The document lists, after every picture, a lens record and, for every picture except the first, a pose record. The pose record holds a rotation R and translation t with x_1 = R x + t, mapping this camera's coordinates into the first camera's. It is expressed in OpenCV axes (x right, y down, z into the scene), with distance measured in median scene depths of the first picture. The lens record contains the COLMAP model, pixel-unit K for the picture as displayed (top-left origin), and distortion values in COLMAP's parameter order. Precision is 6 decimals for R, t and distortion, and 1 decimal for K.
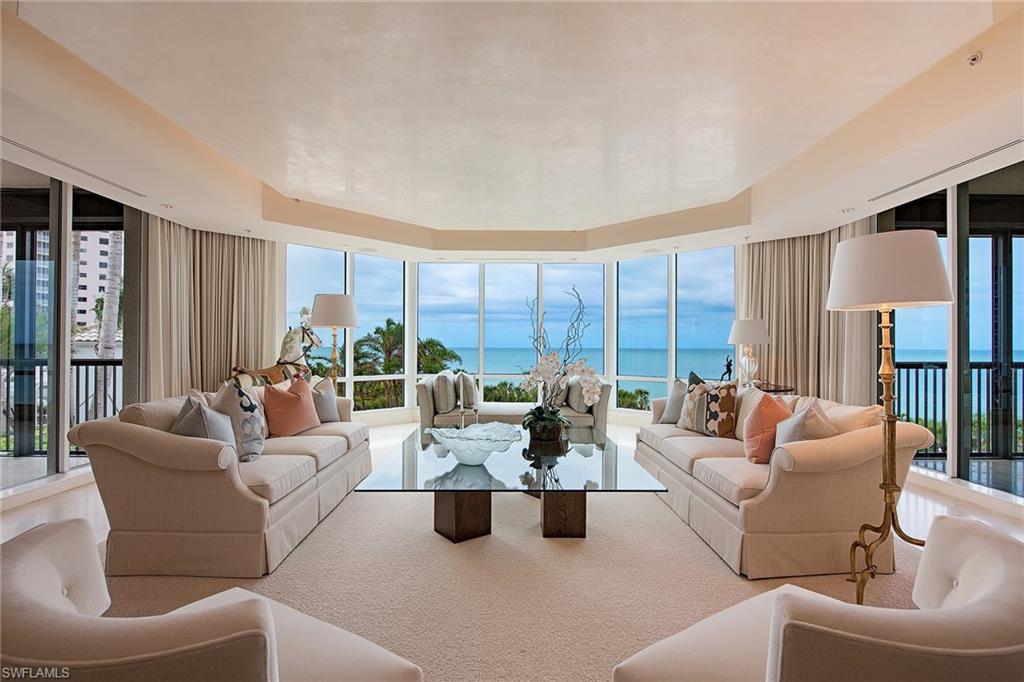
lens RADIAL K [[495.9, 0, 518.5], [0, 495.9, 349.8], [0, 0, 1]] dist [0.006014, 0.000901]
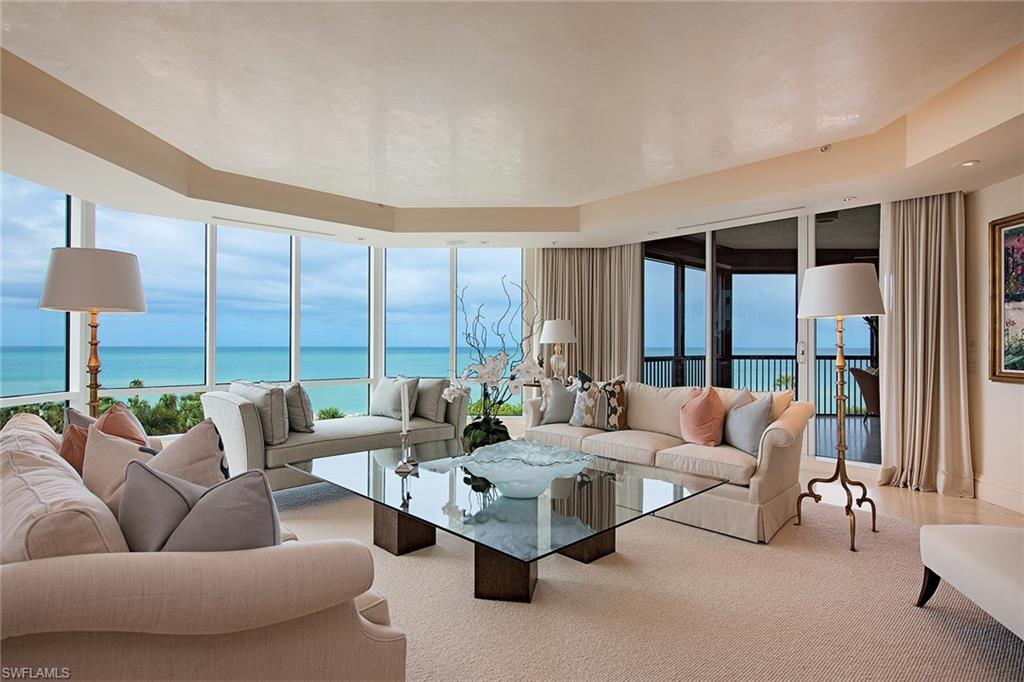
lens RADIAL K [[533.0, 0, 512.8], [0, 533.0, 347.5], [0, 0, 1]] dist [0.004496, 0.000267]
pose [[0.730428, -0.004824, 0.682973, -0.535205], [0.006147, 0.999981, 0.000488, -0.003416], [-0.682963, 0.003842, 0.730443, 0.314465]]
